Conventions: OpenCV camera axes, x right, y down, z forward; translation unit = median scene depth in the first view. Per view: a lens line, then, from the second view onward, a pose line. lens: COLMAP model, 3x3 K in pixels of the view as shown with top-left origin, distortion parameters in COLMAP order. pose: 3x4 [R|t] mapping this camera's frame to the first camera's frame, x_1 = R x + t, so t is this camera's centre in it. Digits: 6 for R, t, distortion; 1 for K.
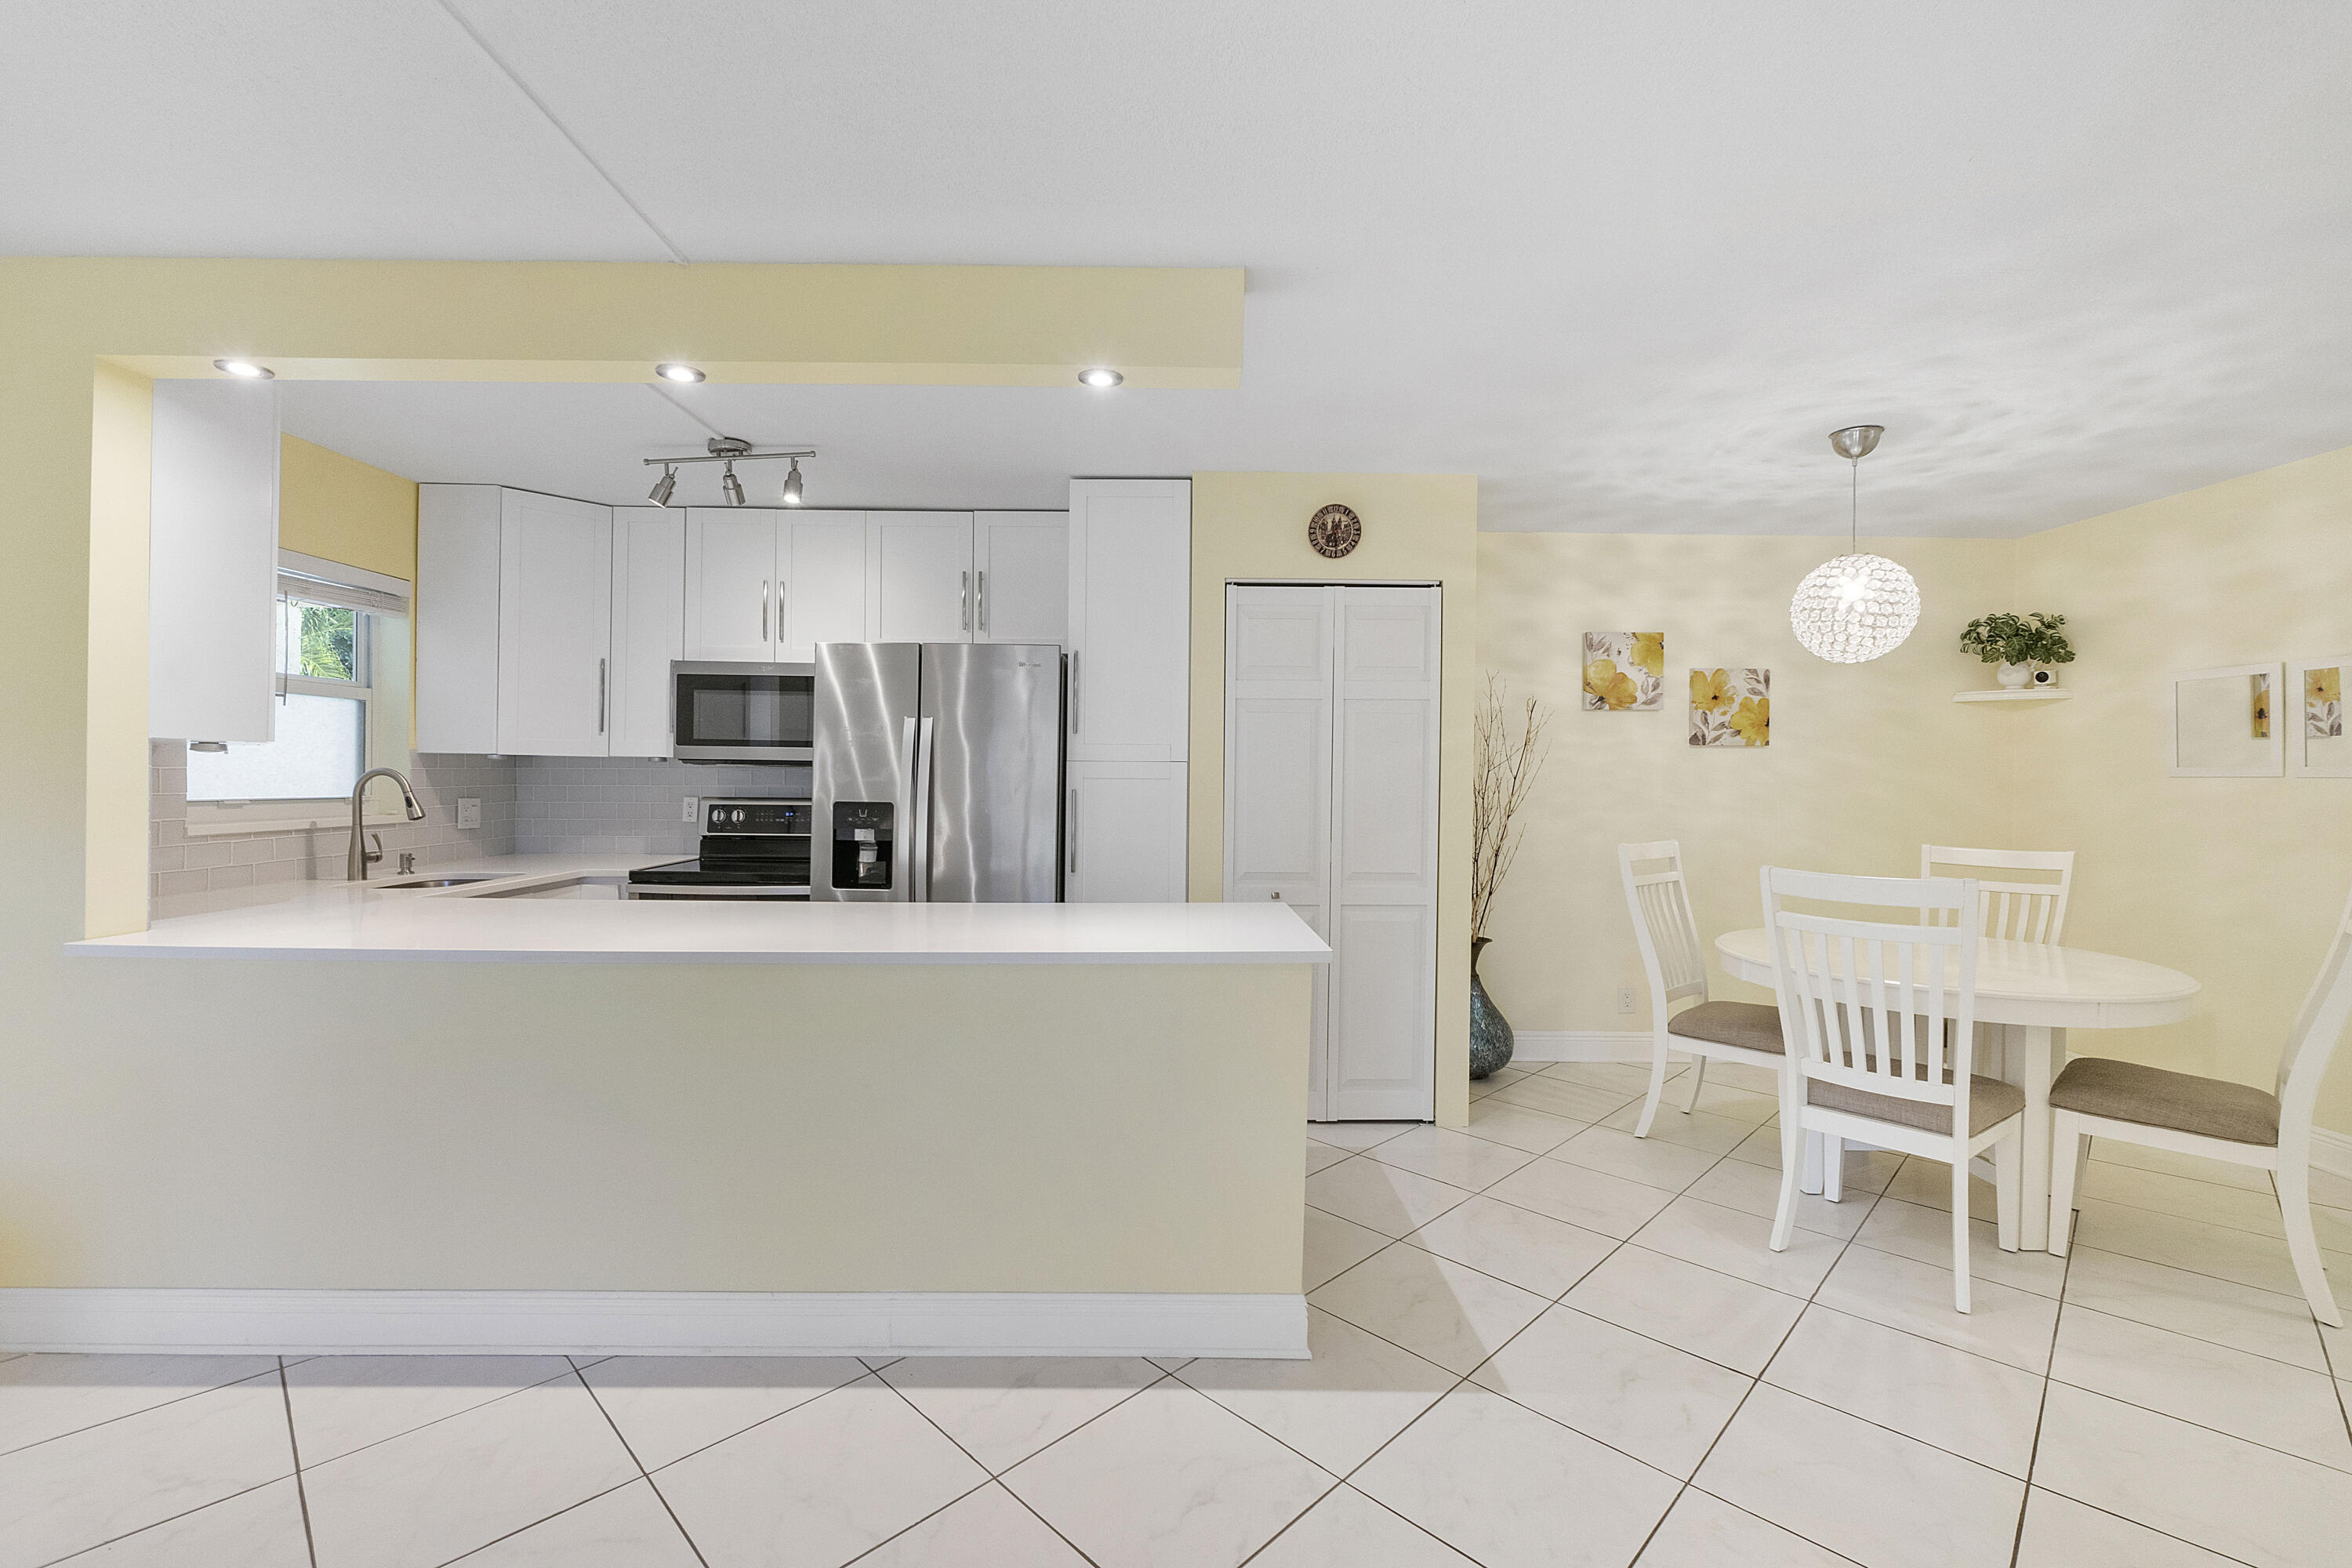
lens RADIAL K [[970.1, 0, 1185.6], [0, 970.1, 762.6], [0, 0, 1]] dist [-0.000096, 0.000031]
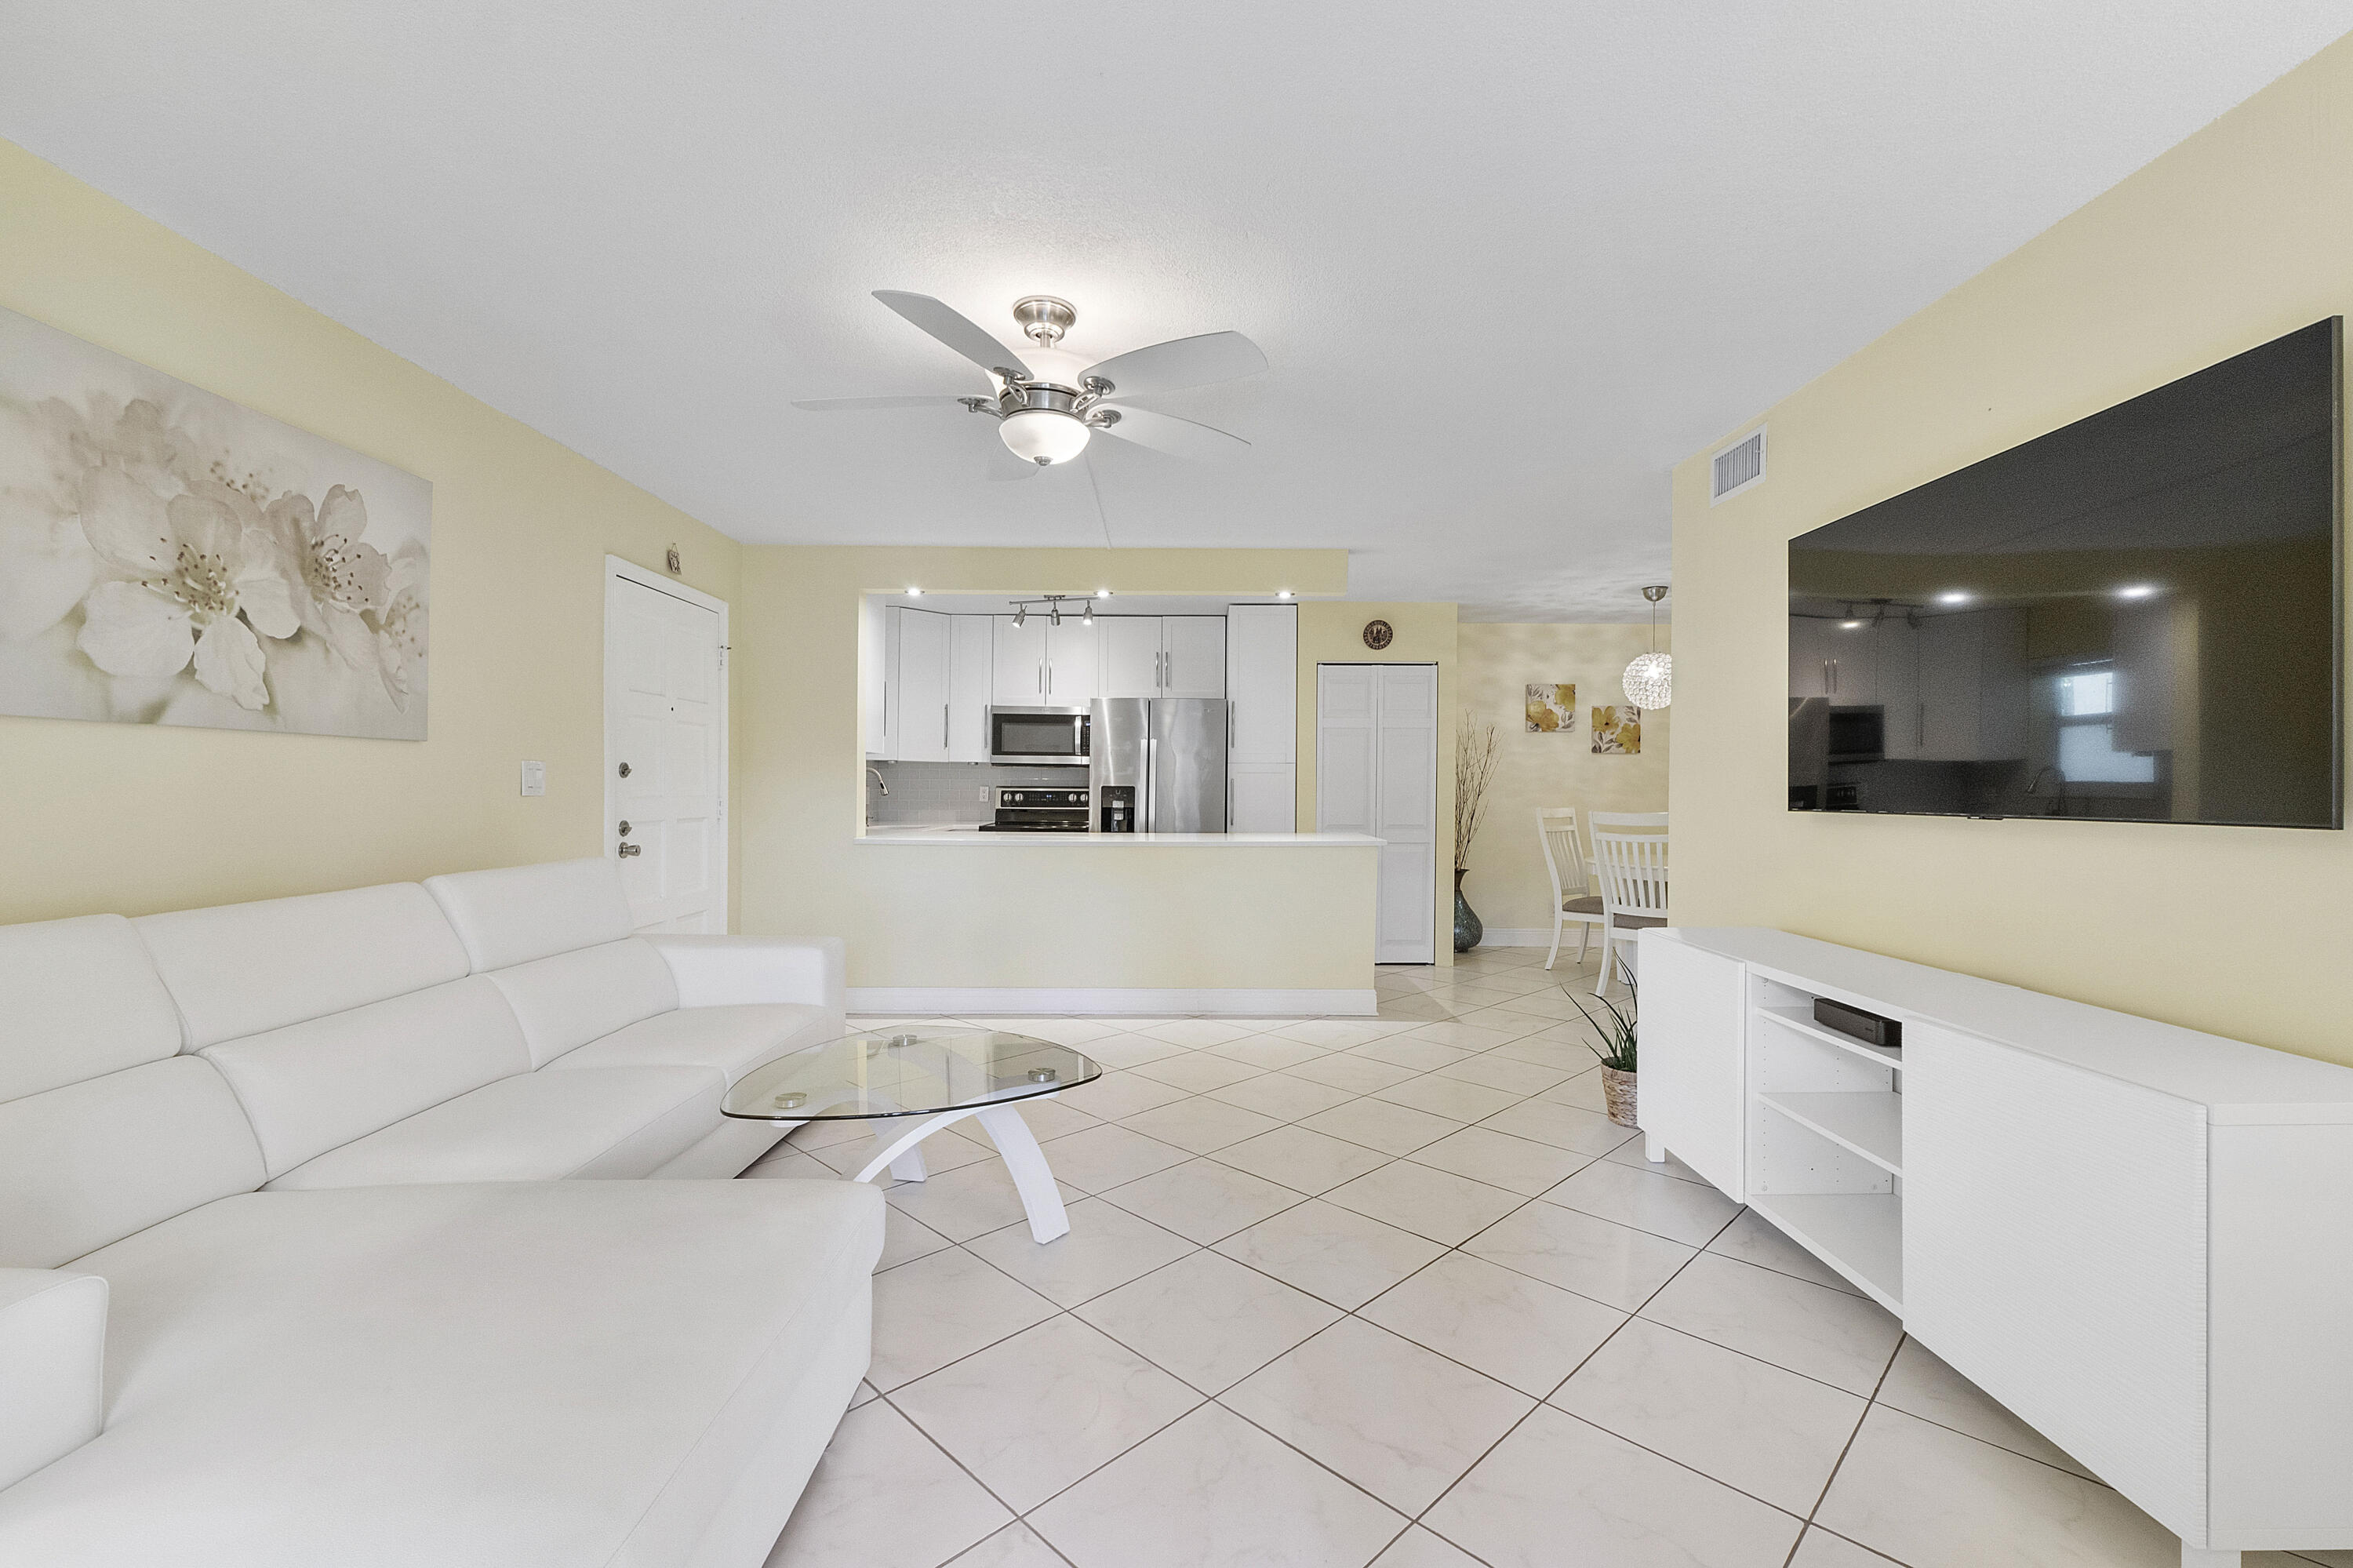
lens RADIAL K [[1000.2, 0, 1176.5], [0, 1000.2, 784.0], [0, 0, 1]] dist [-0.002805, -0.000017]
pose [[0.999947, -0.003176, -0.009842, -0.178190], [0.003277, 0.999943, 0.010188, 0.016119], [0.009809, -0.010220, 0.999900, -0.757289]]
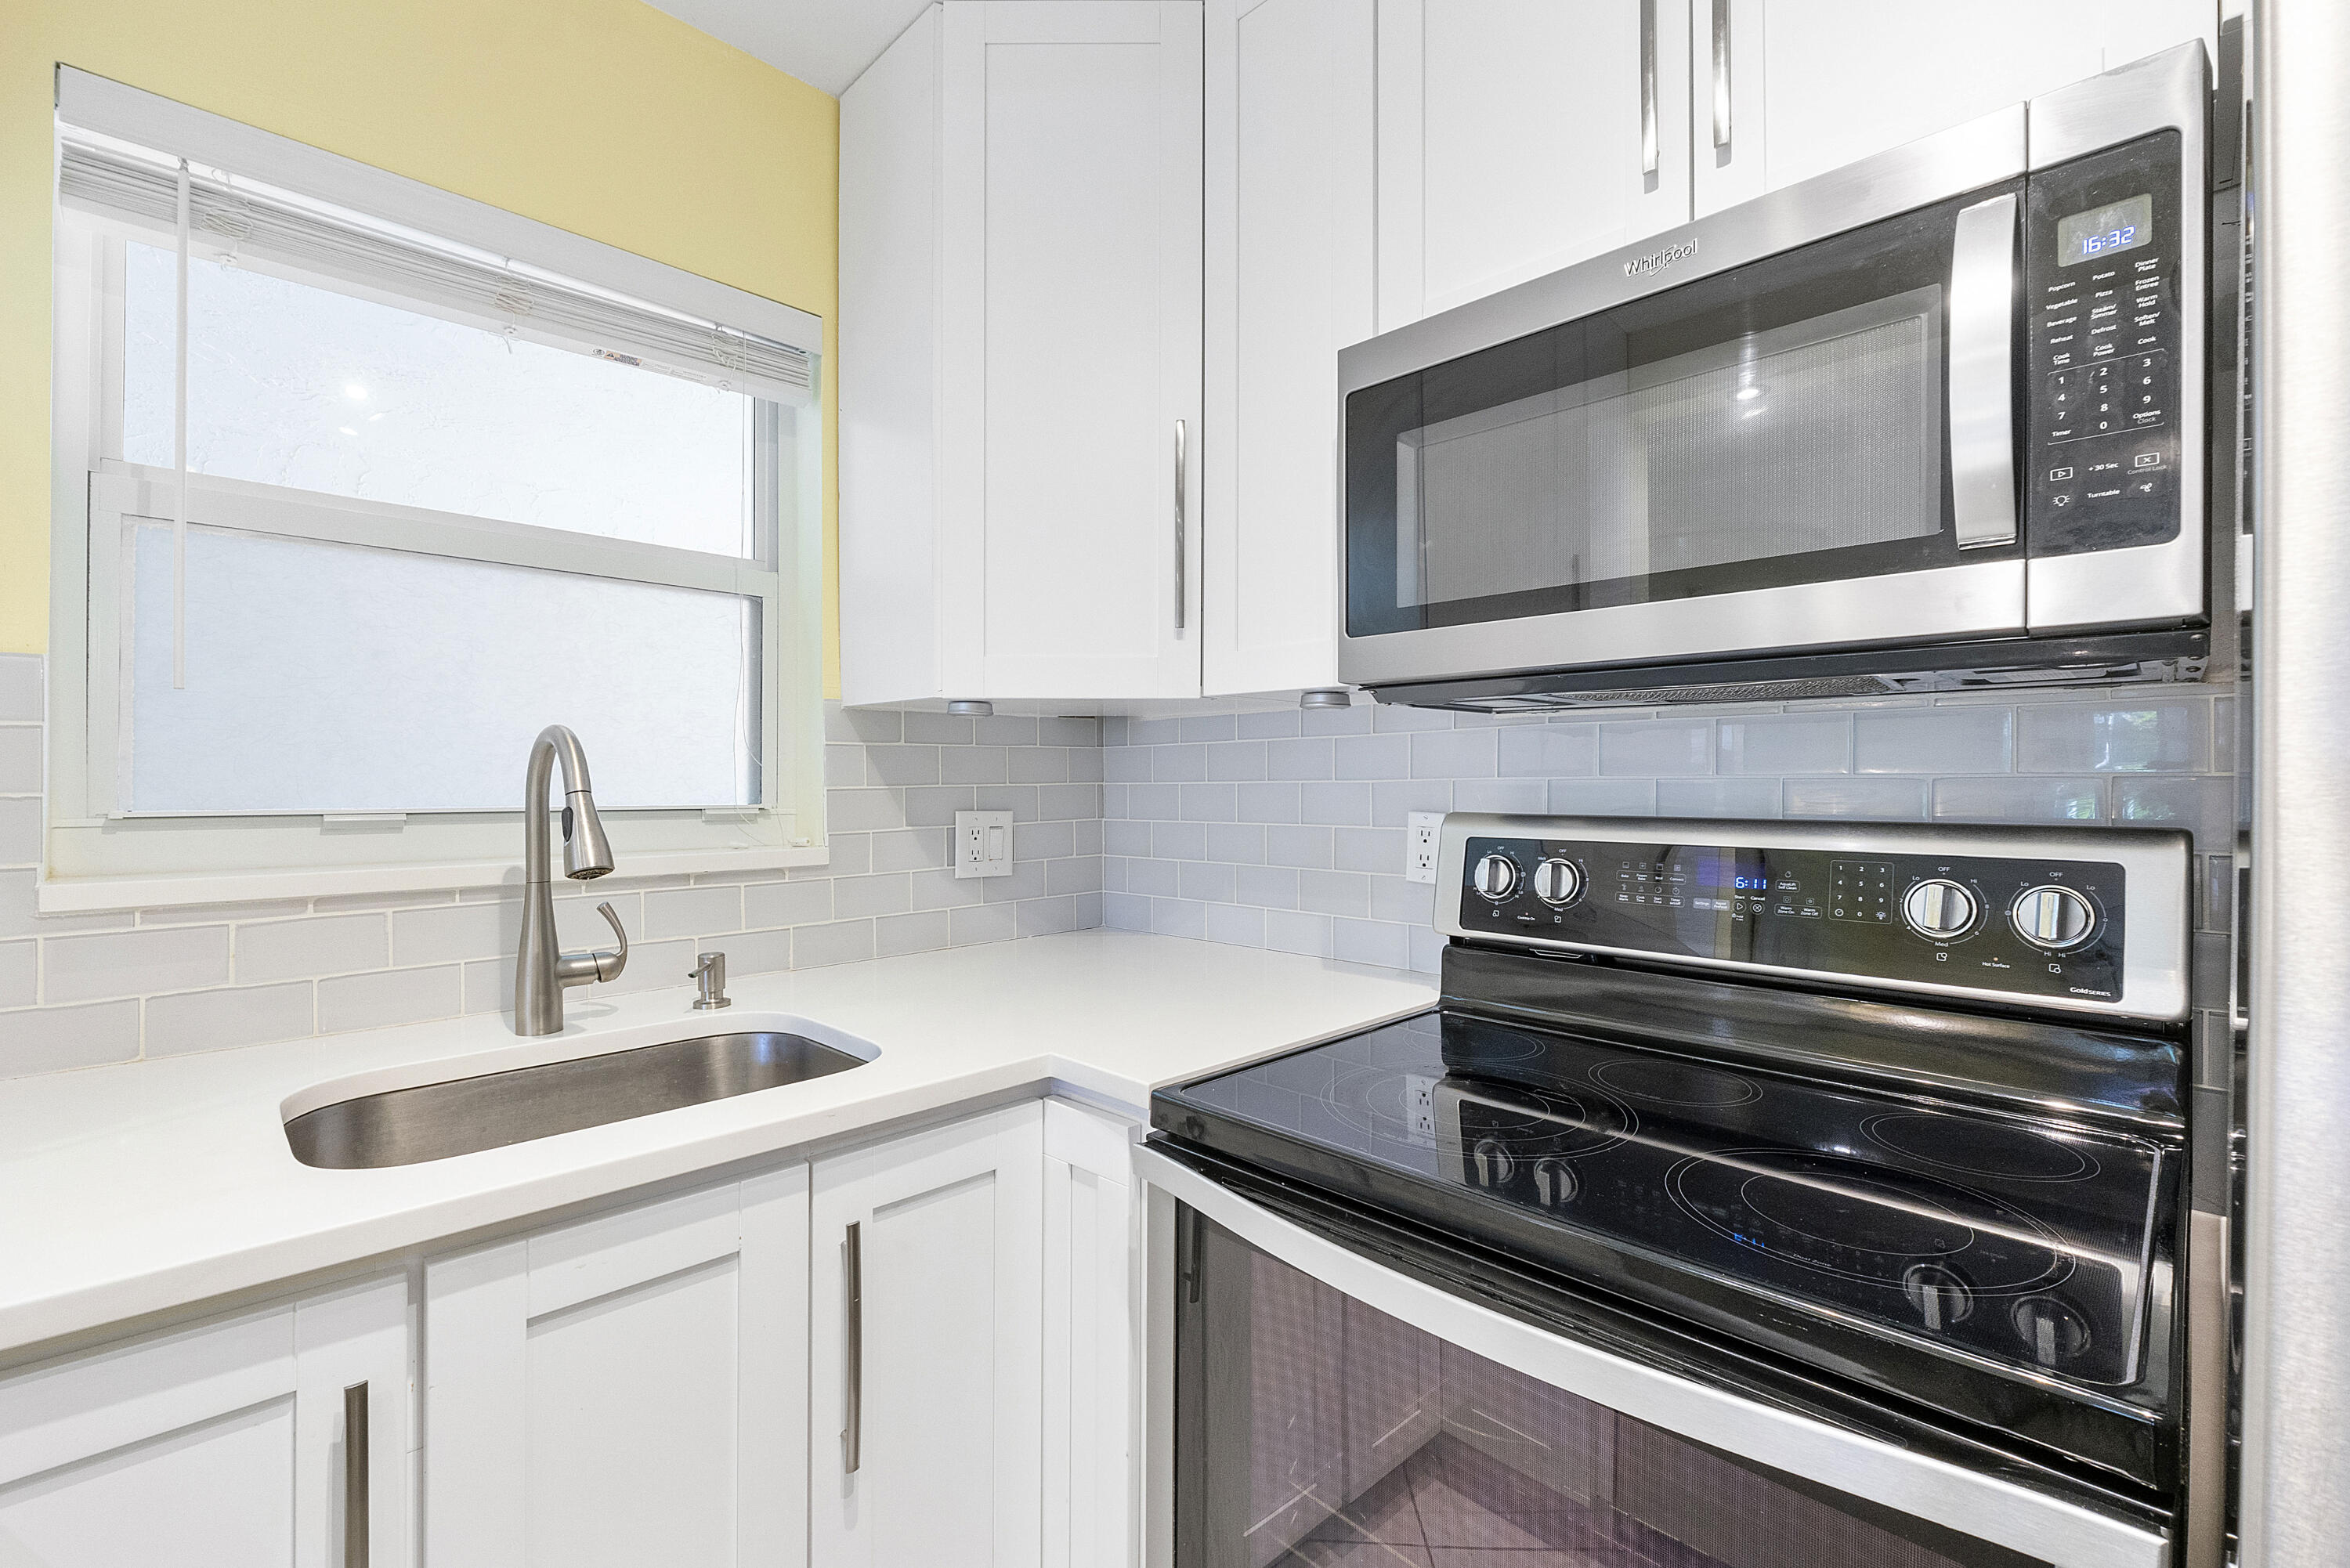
lens RADIAL K [[1005.3, 0, 1175.0], [0, 1005.3, 784.0], [0, 0, 1]] dist [-0.002222, -0.000291]
pose [[0.696162, -0.010612, -0.717807, -0.337141], [0.016589, 0.999862, 0.001308, 0.024954], [0.717693, -0.012818, 0.696241, 0.737280]]
